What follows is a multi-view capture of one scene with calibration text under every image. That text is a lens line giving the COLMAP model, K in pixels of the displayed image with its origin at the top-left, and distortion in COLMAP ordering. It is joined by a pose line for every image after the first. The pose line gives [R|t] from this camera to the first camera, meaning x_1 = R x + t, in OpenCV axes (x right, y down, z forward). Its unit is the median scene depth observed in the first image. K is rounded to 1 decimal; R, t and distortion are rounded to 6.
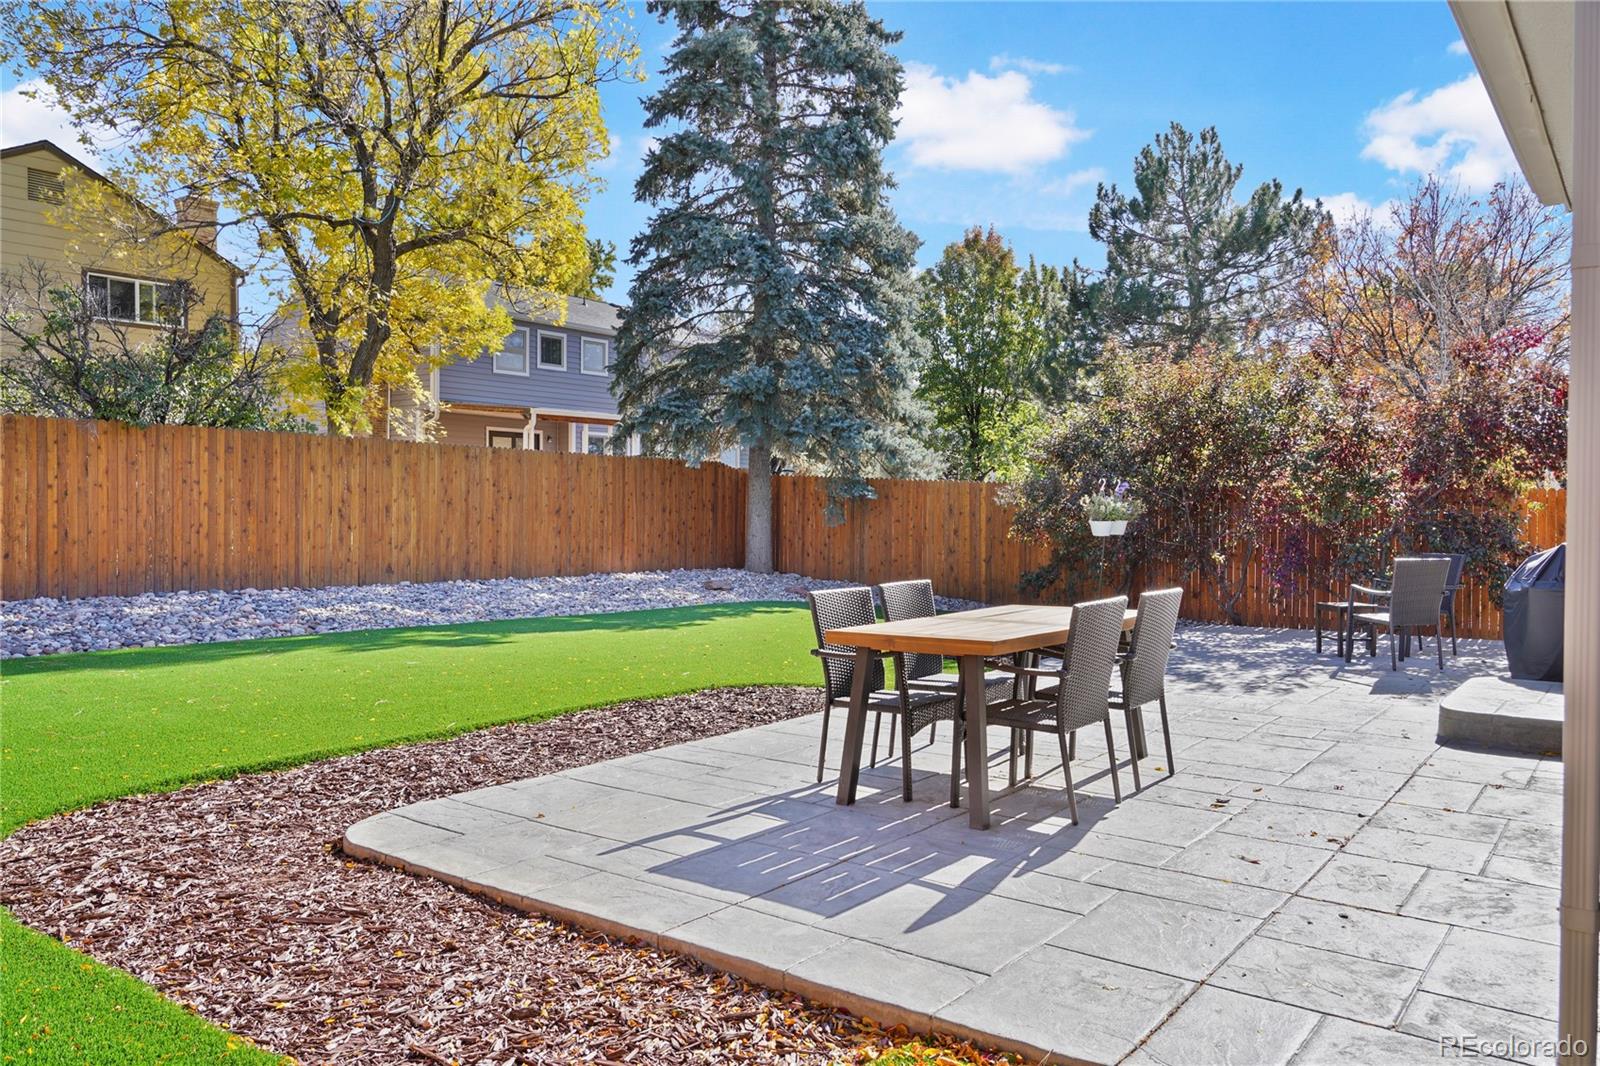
lens RADIAL K [[1138.5, 0, 800.0], [0, 1138.5, 533.0], [0, 0, 1]] dist [-0.007405, 0.007097]
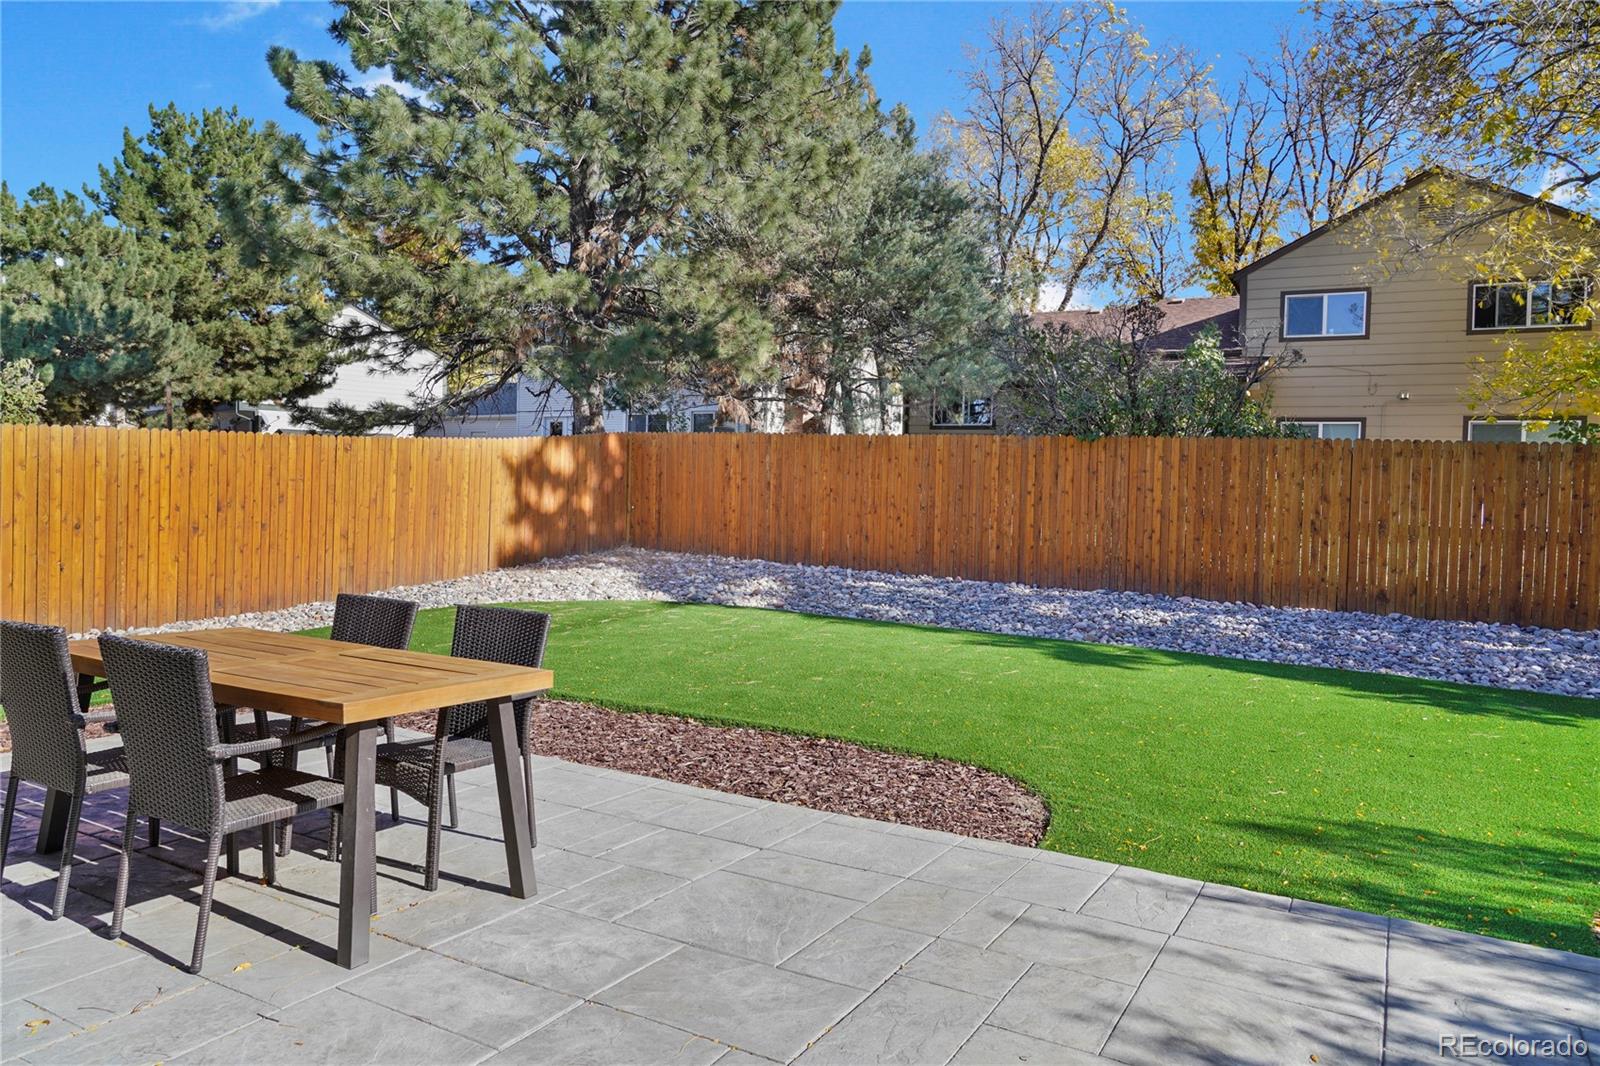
lens RADIAL K [[1142.8, 0, 800.0], [0, 1142.8, 533.0], [0, 0, 1]] dist [-0.003241, -0.000454]
pose [[0.160531, 0.030700, -0.986553, 0.164279], [-0.055786, 0.998201, 0.021985, -0.003804], [0.985453, 0.051506, 0.161954, 0.187988]]
